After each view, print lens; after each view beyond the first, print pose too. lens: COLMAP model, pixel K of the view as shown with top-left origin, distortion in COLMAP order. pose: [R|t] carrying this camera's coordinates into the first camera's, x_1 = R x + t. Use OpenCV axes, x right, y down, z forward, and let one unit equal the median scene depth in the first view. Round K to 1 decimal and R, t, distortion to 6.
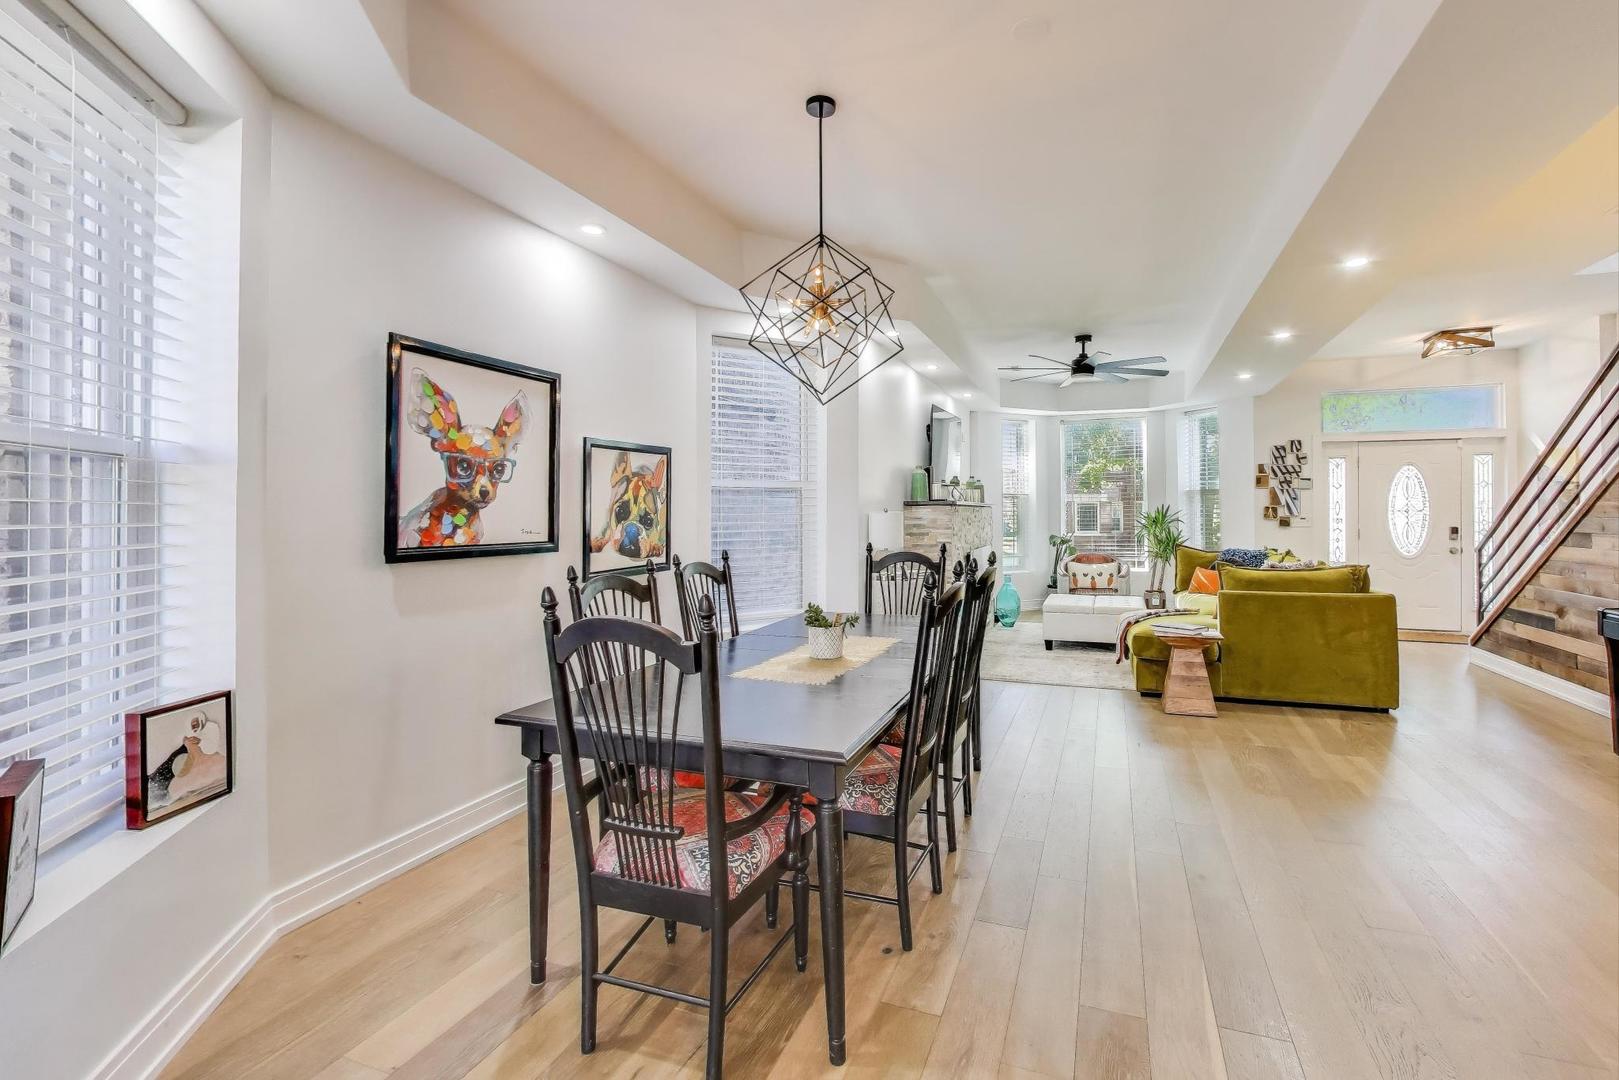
lens RADIAL K [[724.1, 0, 812.7], [0, 724.1, 525.8], [0, 0, 1]] dist [-0.001238, -0.000651]
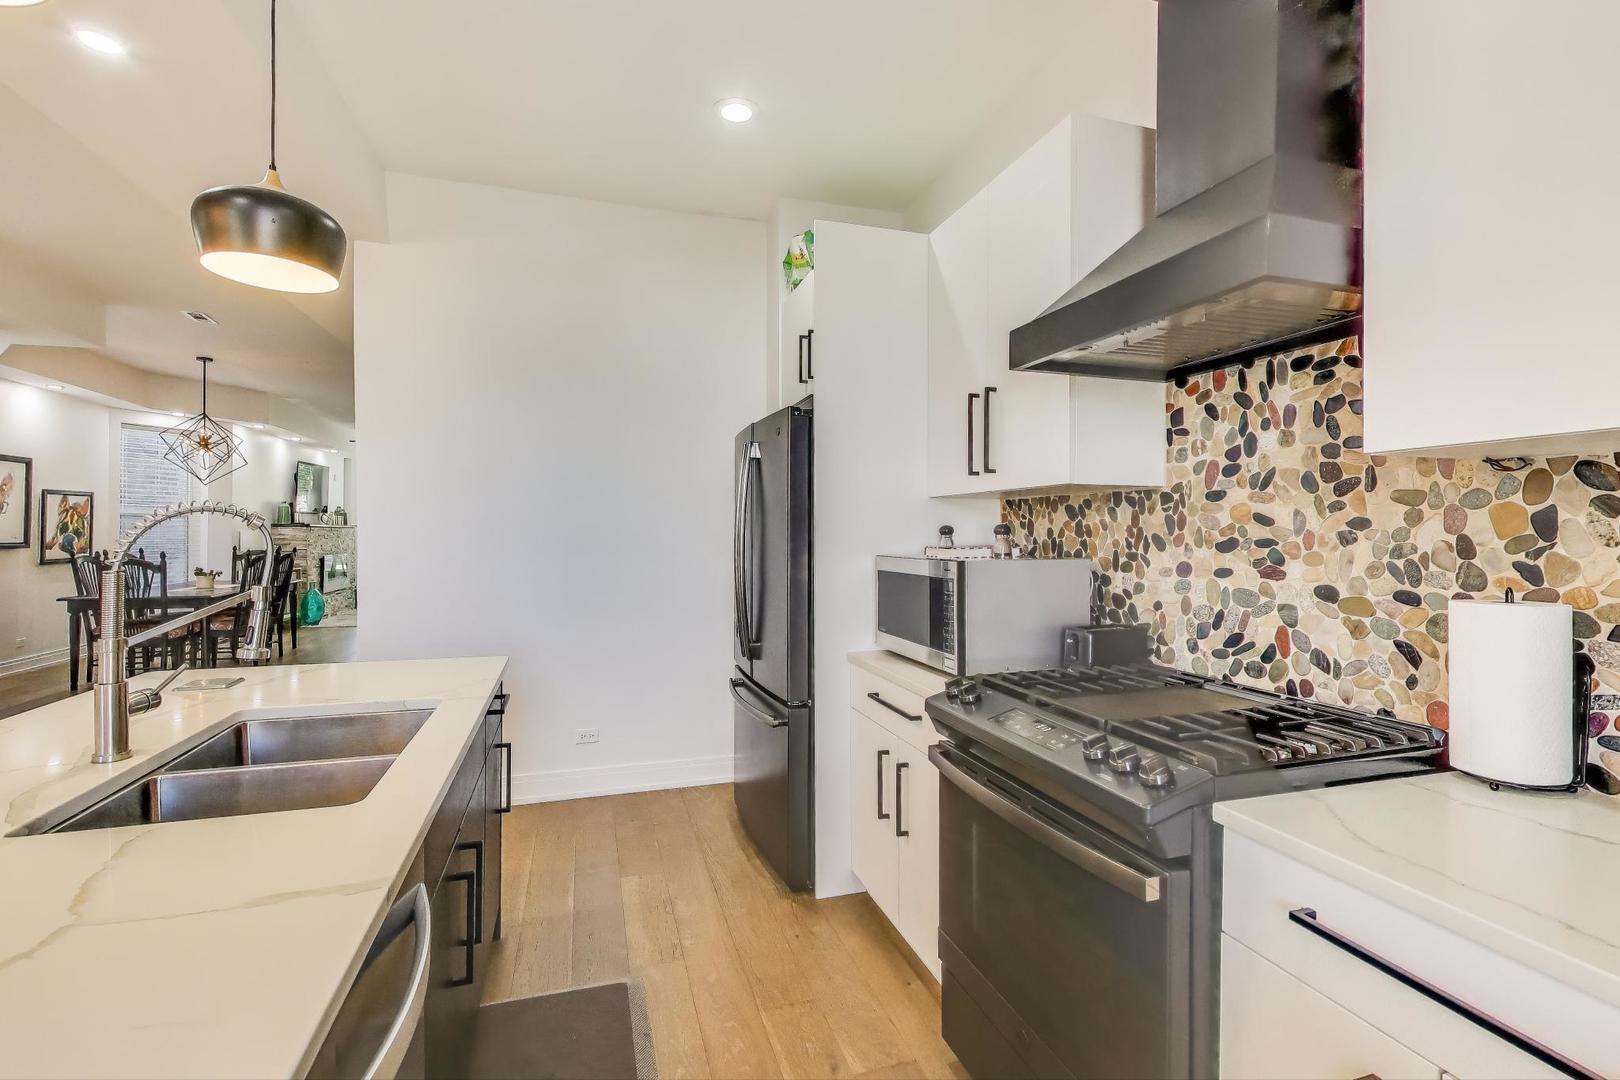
lens RADIAL K [[724.6, 0, 816.8], [0, 724.6, 536.7], [0, 0, 1]] dist [-0.001238, -0.000651]
pose [[0.755380, 0.009259, 0.655222, -0.017799], [-0.000430, 0.999907, -0.013634, 0.027671], [-0.655287, 0.010017, 0.755313, -1.668165]]
